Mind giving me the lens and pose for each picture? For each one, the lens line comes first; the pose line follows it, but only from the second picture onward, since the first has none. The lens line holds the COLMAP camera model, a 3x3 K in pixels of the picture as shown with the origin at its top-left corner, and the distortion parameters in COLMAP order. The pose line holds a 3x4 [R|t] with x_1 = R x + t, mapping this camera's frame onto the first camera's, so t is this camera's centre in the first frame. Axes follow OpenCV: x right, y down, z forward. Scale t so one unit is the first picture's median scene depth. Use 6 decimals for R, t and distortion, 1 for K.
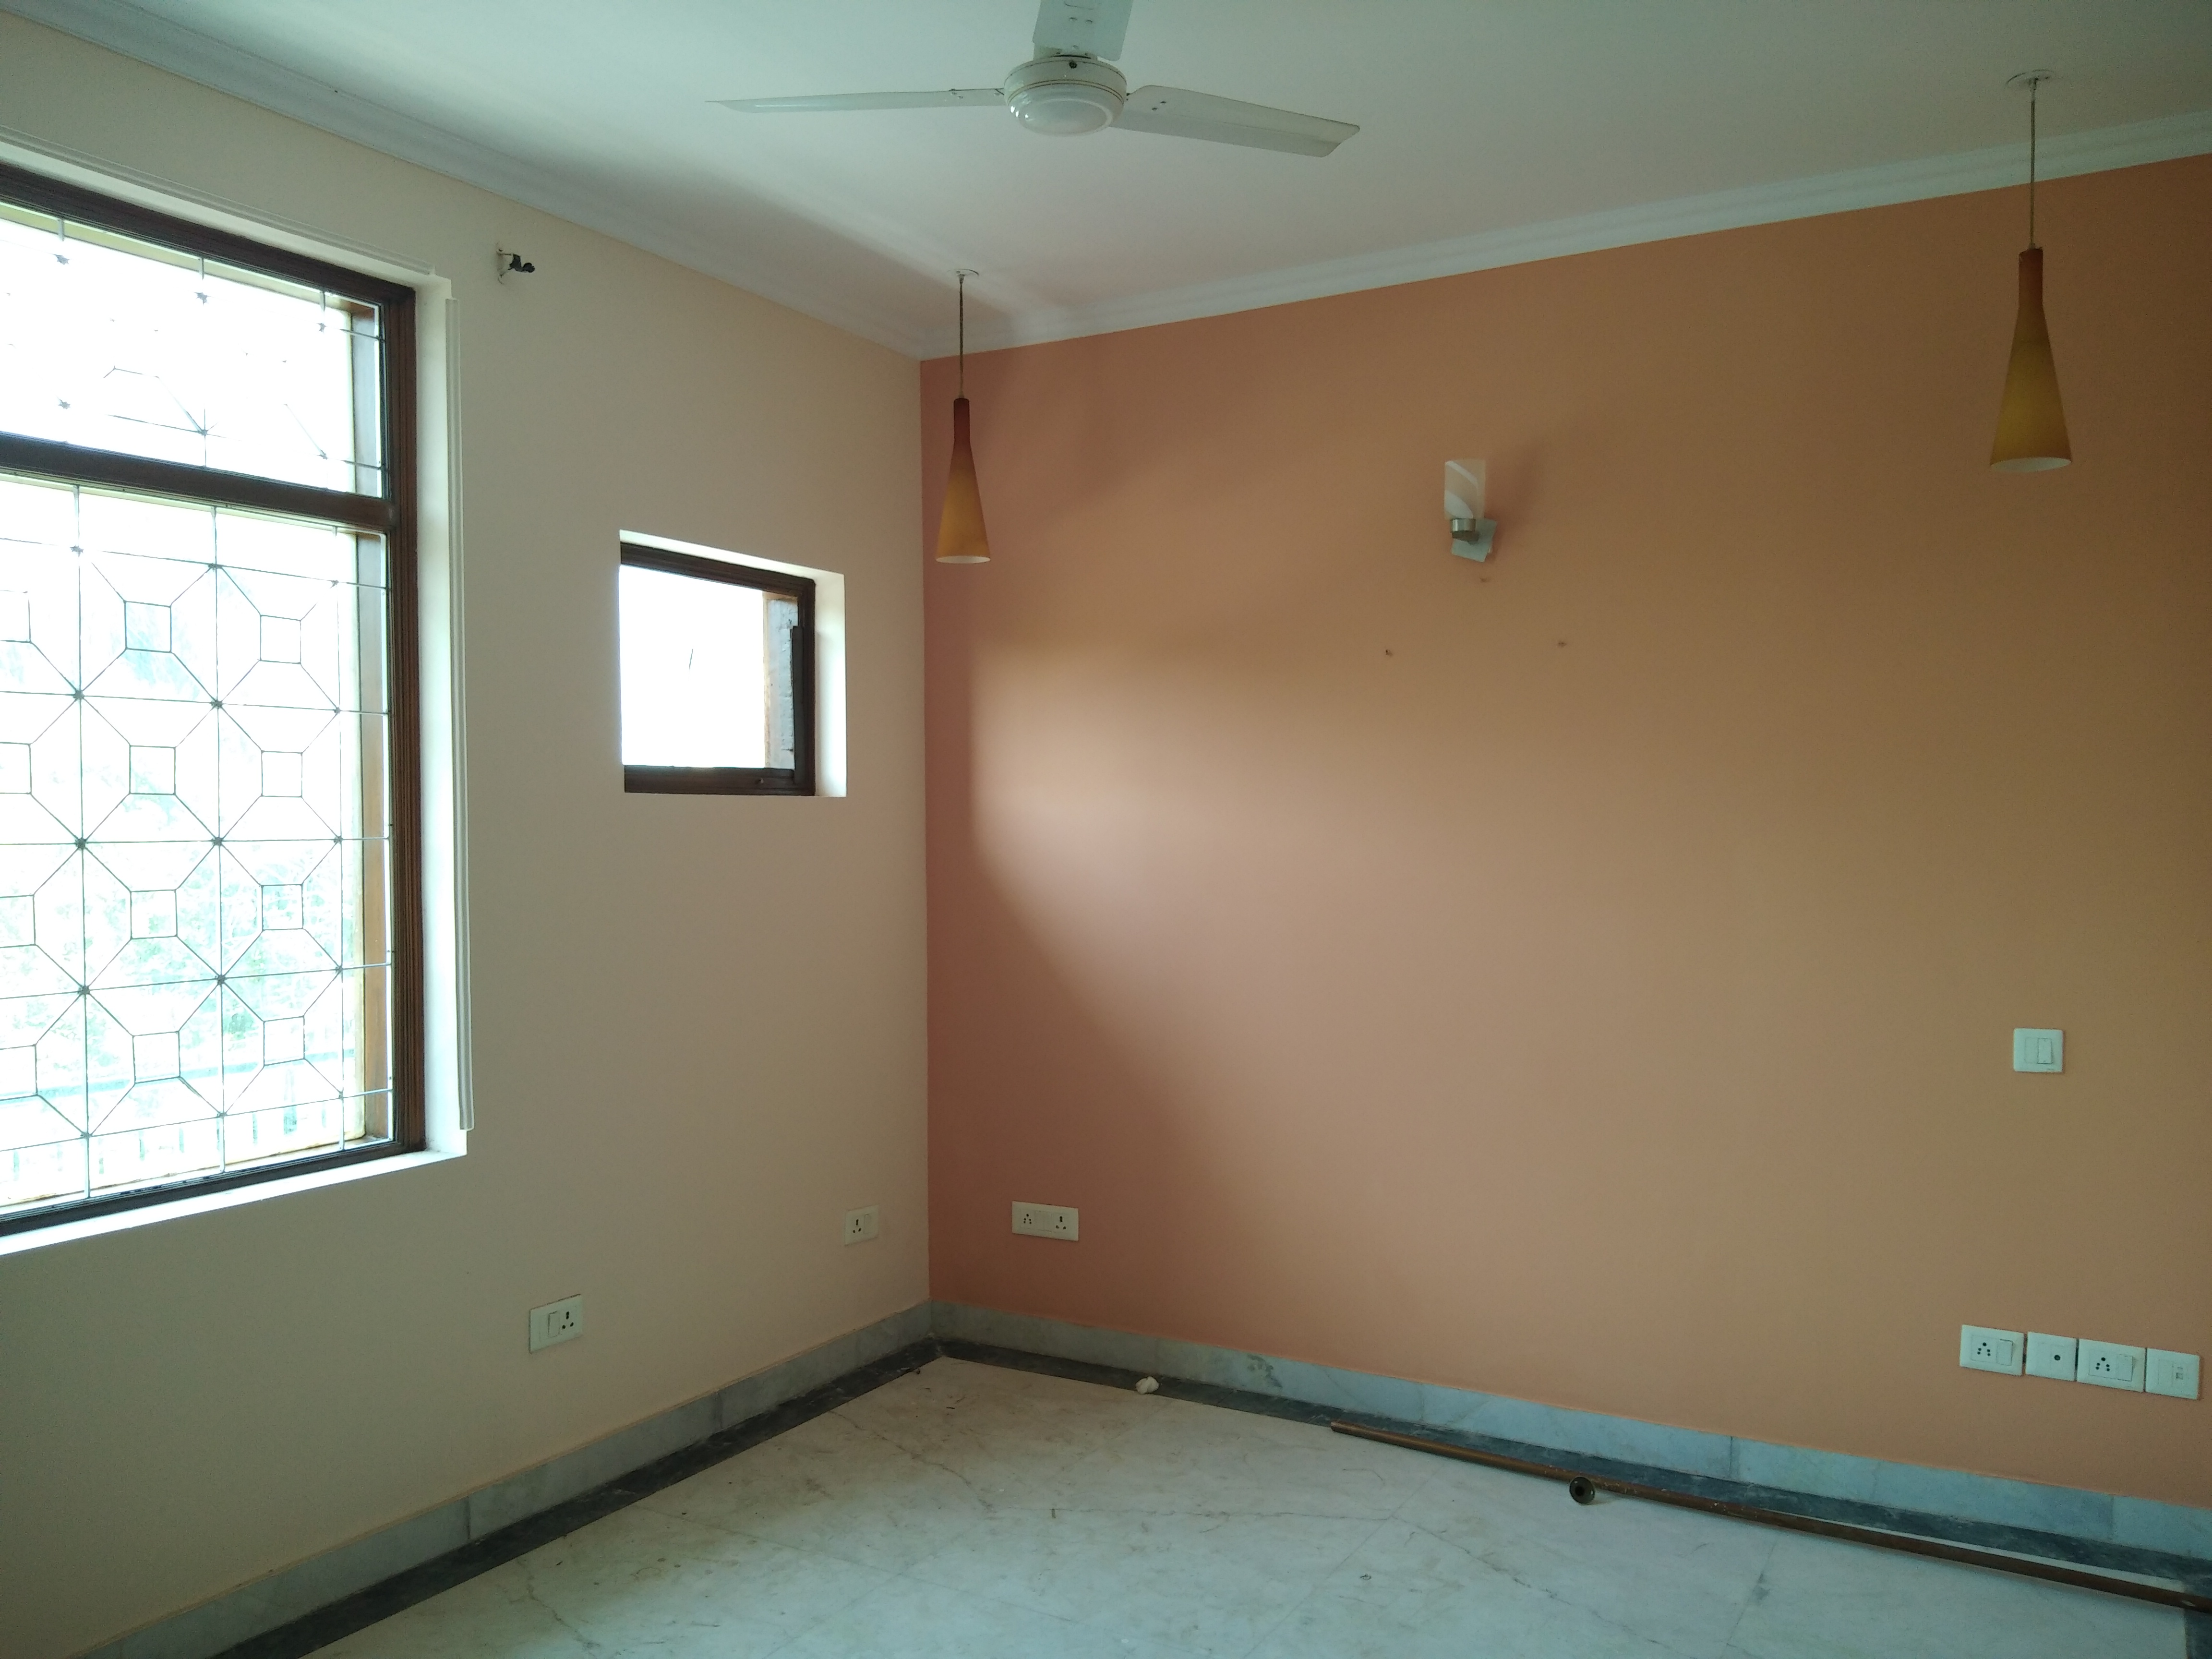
lens RADIAL K [[1752.1, 0, 1110.9], [0, 1752.1, 832.6], [0, 0, 1]] dist [0.088003, -0.165599]
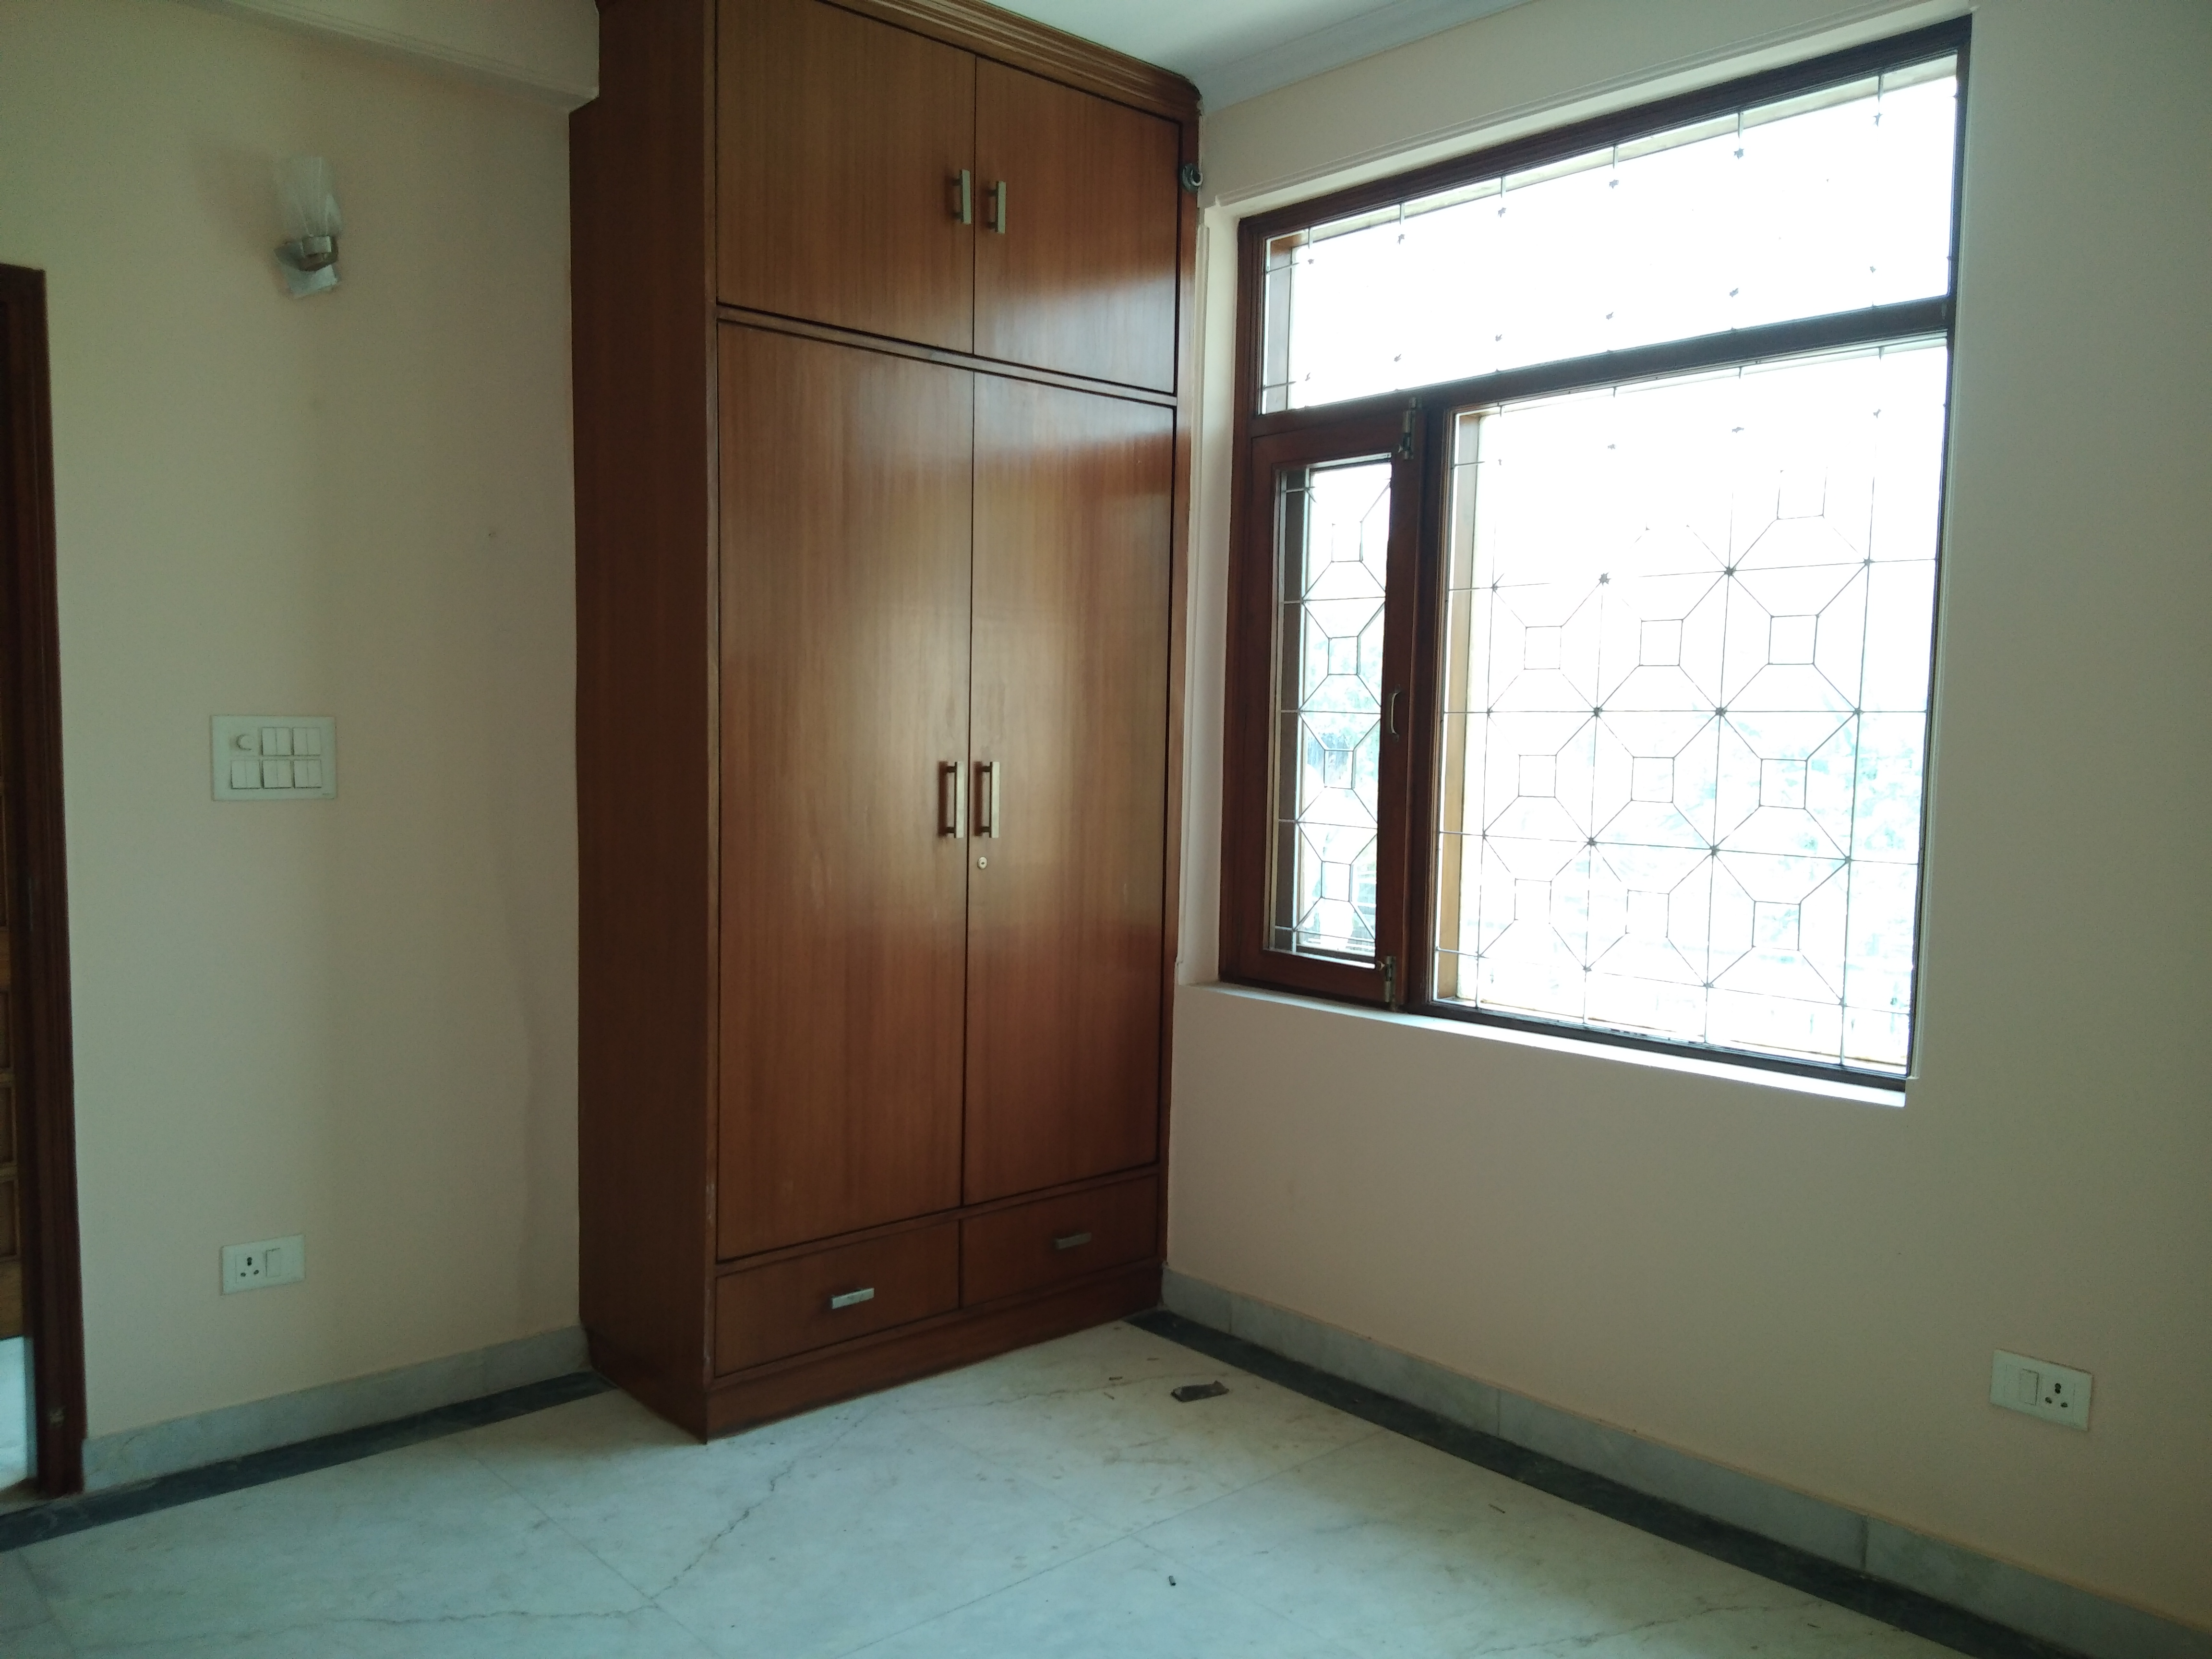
lens RADIAL K [[1752.1, 0, 1103.6], [0, 1752.1, 829.6], [0, 0, 1]] dist [0.088003, -0.165599]
pose [[-0.316166, 0.060596, -0.946767, 0.520266], [-0.014223, 0.997543, 0.068596, 0.006361], [0.948597, 0.035153, -0.314527, 0.939864]]
